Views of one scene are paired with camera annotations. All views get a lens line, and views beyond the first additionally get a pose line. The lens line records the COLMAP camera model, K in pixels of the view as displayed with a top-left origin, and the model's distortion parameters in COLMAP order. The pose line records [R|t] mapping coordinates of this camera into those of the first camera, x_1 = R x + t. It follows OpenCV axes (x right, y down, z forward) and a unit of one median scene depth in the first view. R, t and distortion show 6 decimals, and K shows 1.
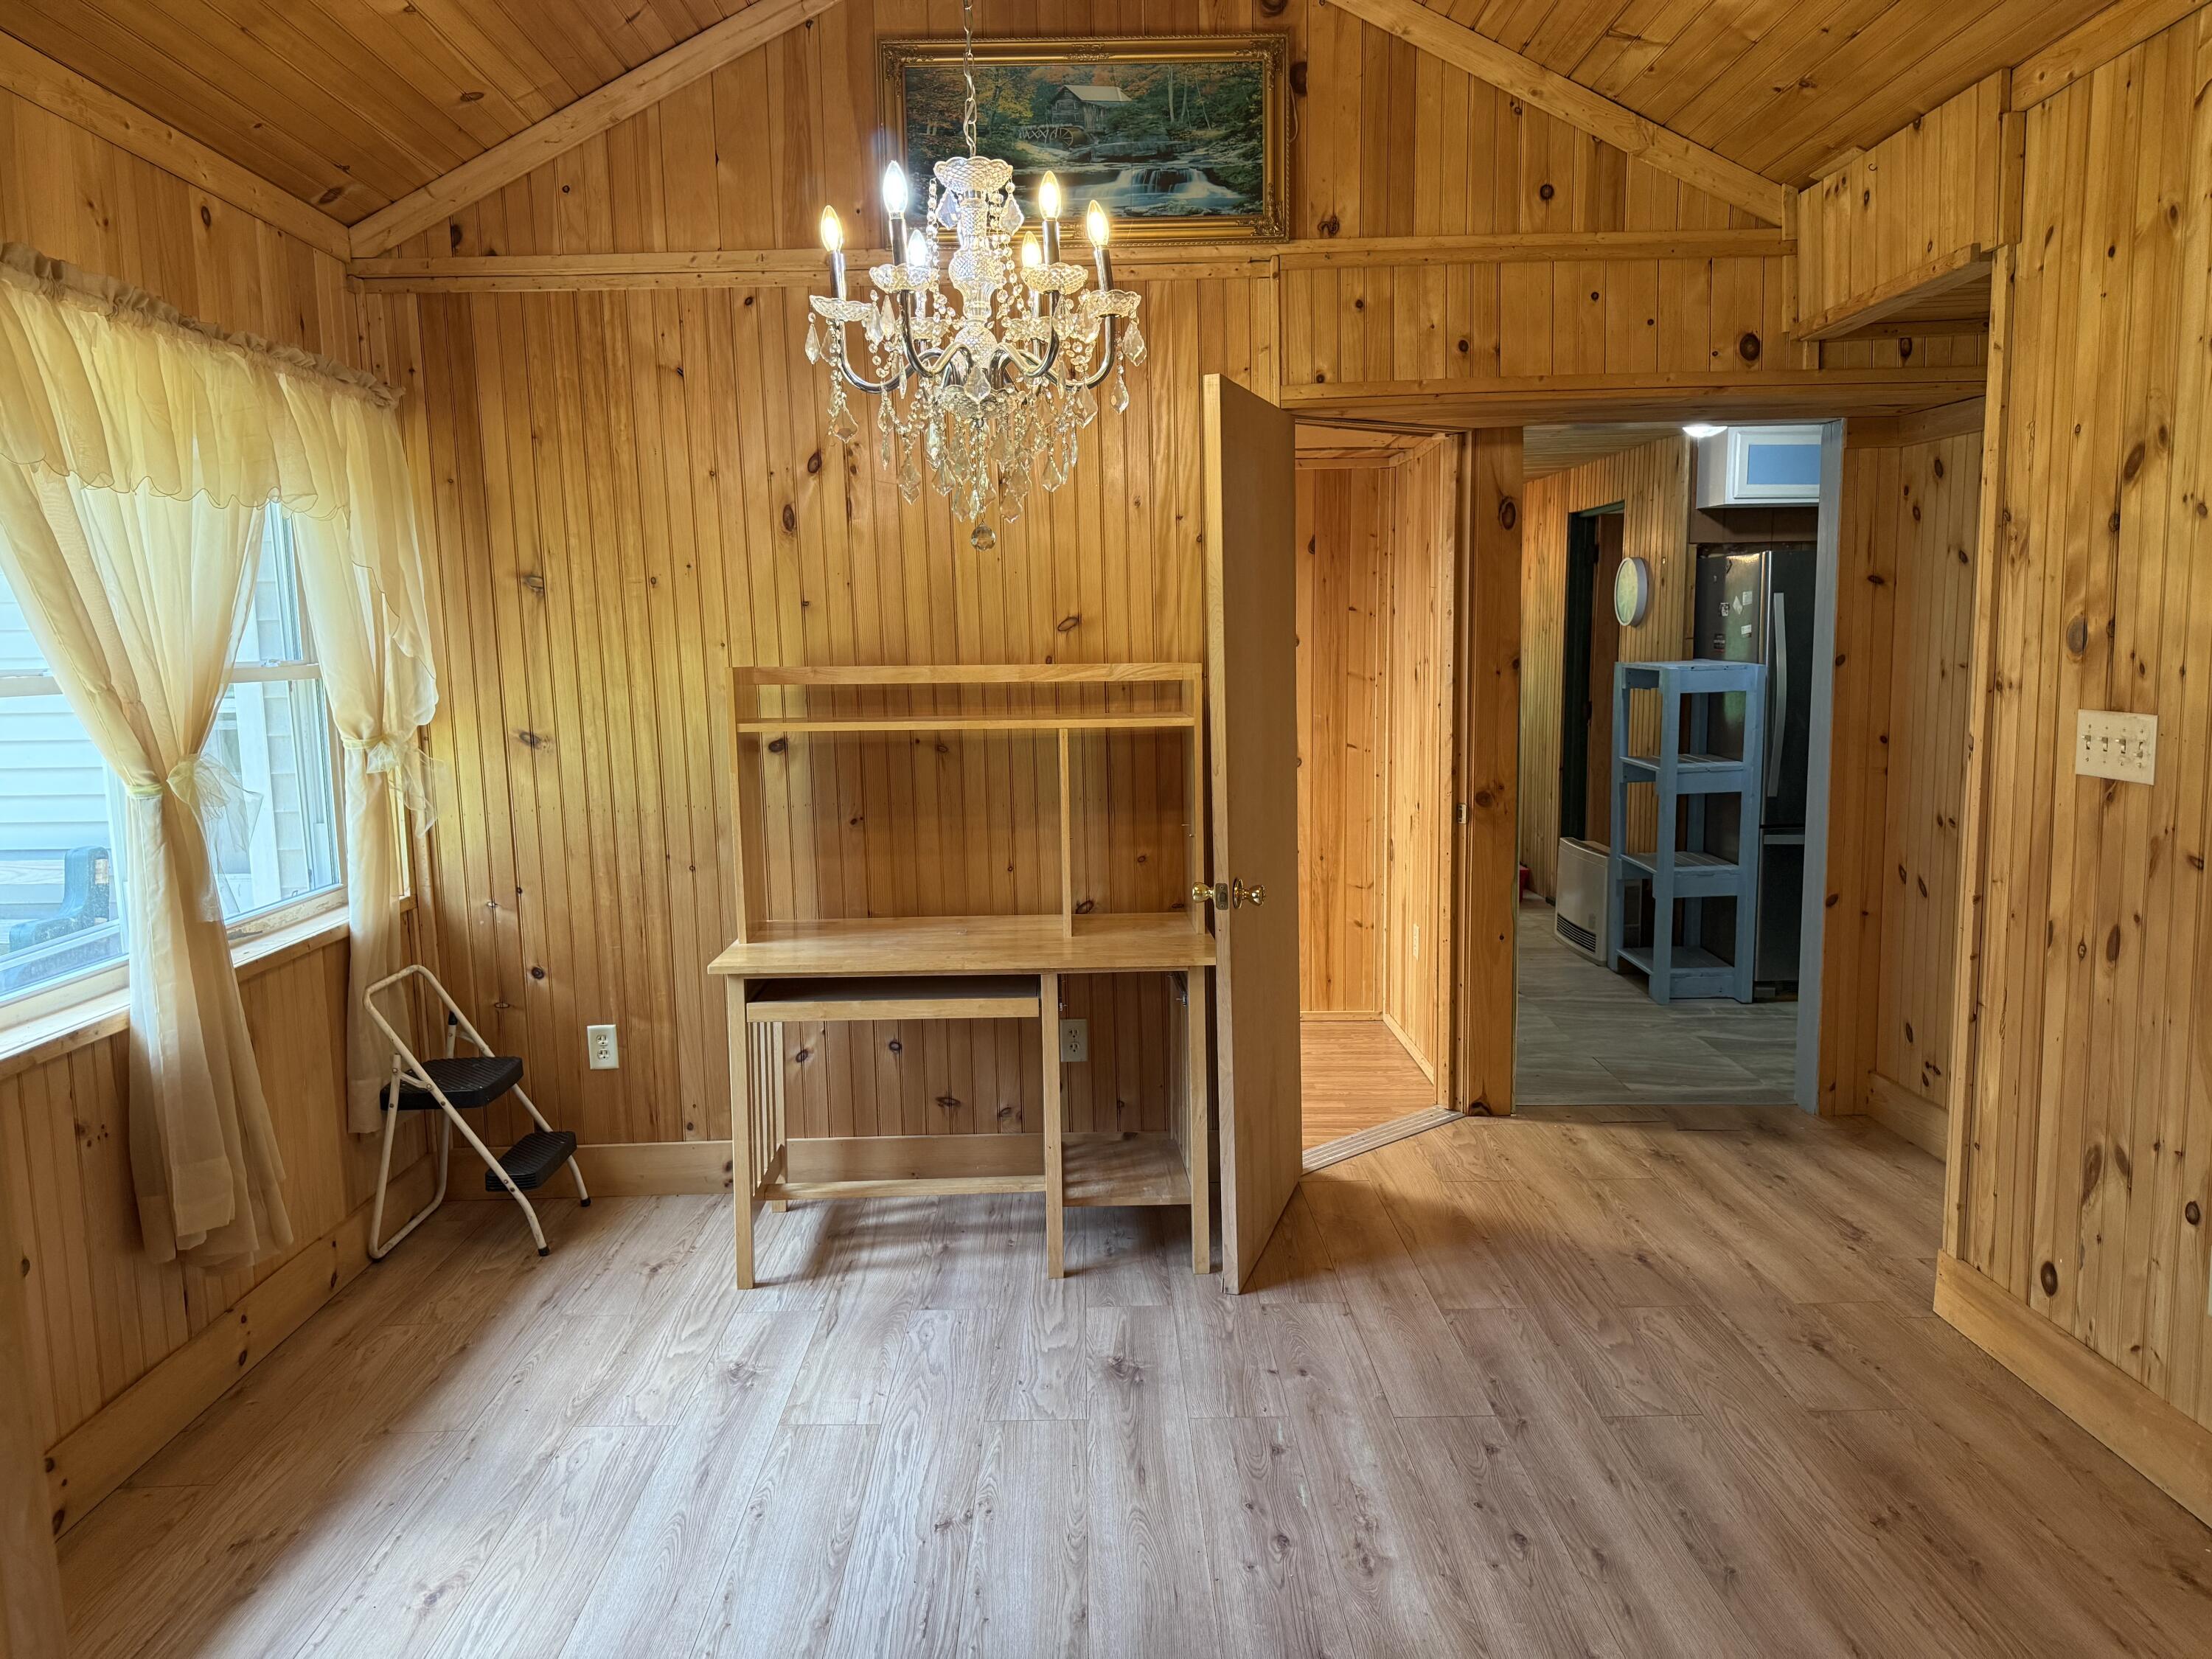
lens RADIAL K [[1440.5, 0, 1106.0], [0, 1440.5, 829.5], [0, 0, 1]] dist [0.067042, -0.001389]
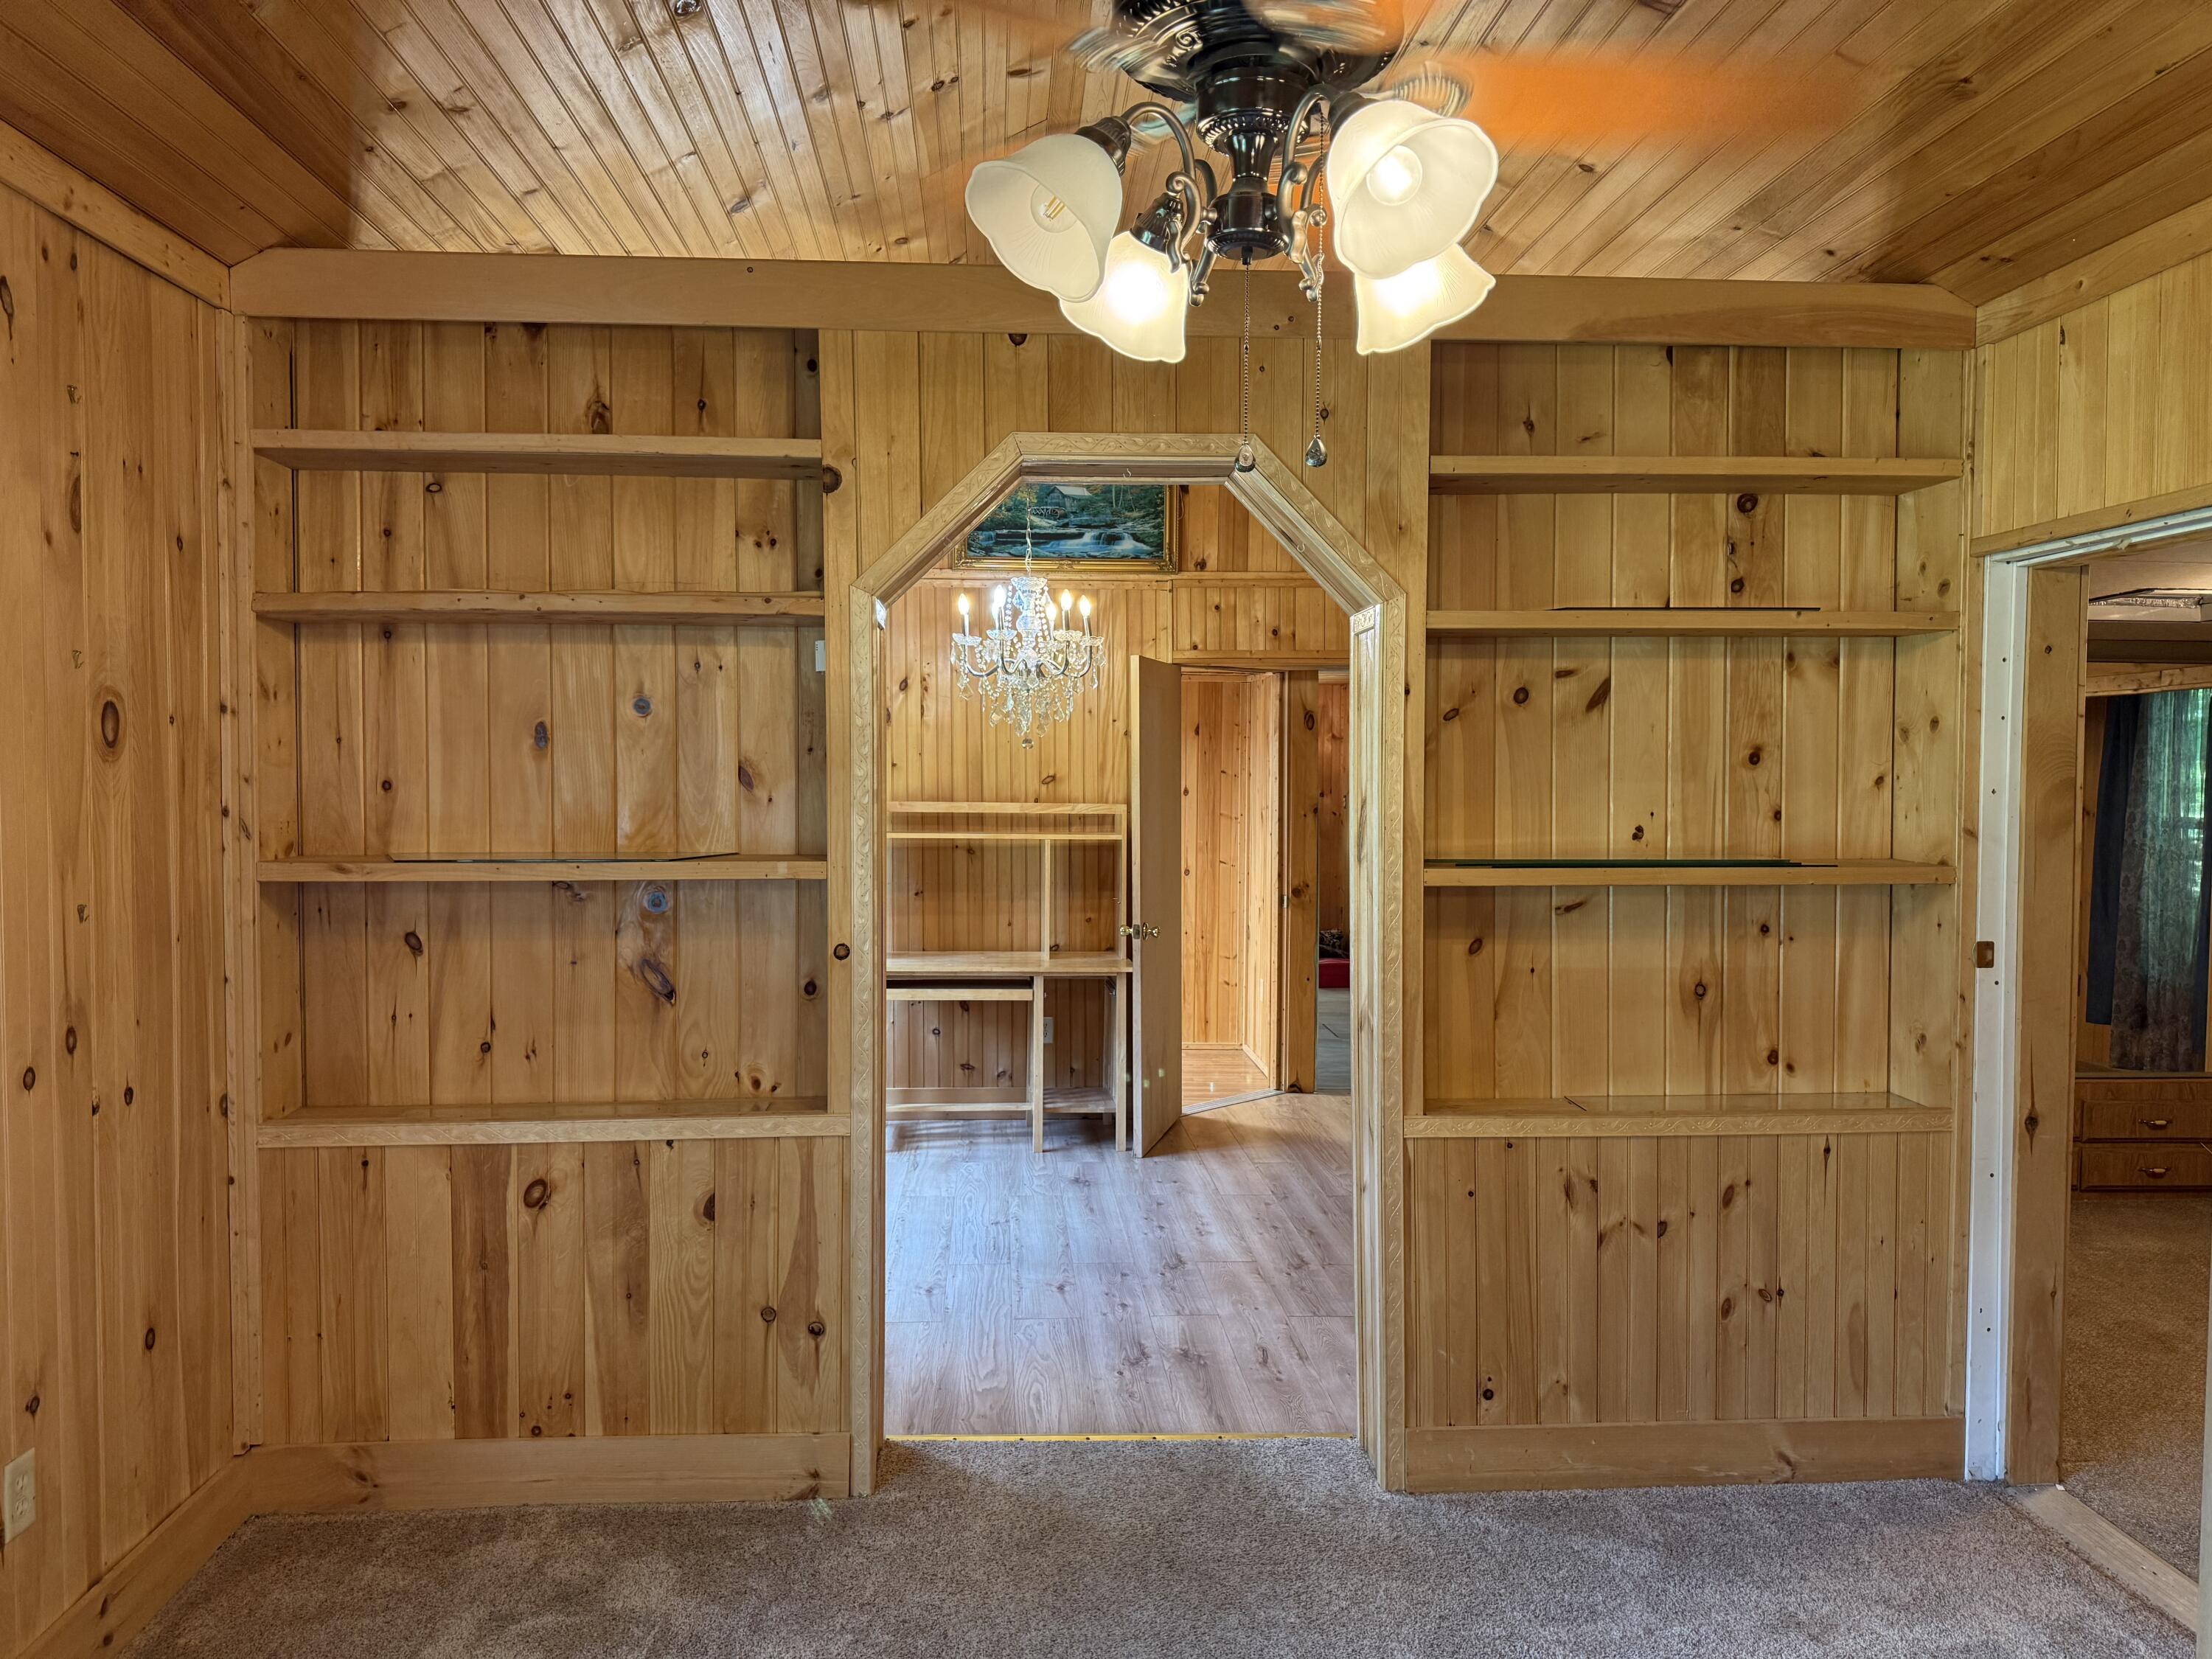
lens RADIAL K [[1555.7, 0, 1106.0], [0, 1555.7, 829.5], [0, 0, 1]] dist [-0.001022, -0.003350]
pose [[0.997767, 0.022840, 0.062769, -0.074785], [-0.016500, 0.994878, -0.099725, 0.101453], [-0.064726, 0.098467, 0.993033, -0.852786]]
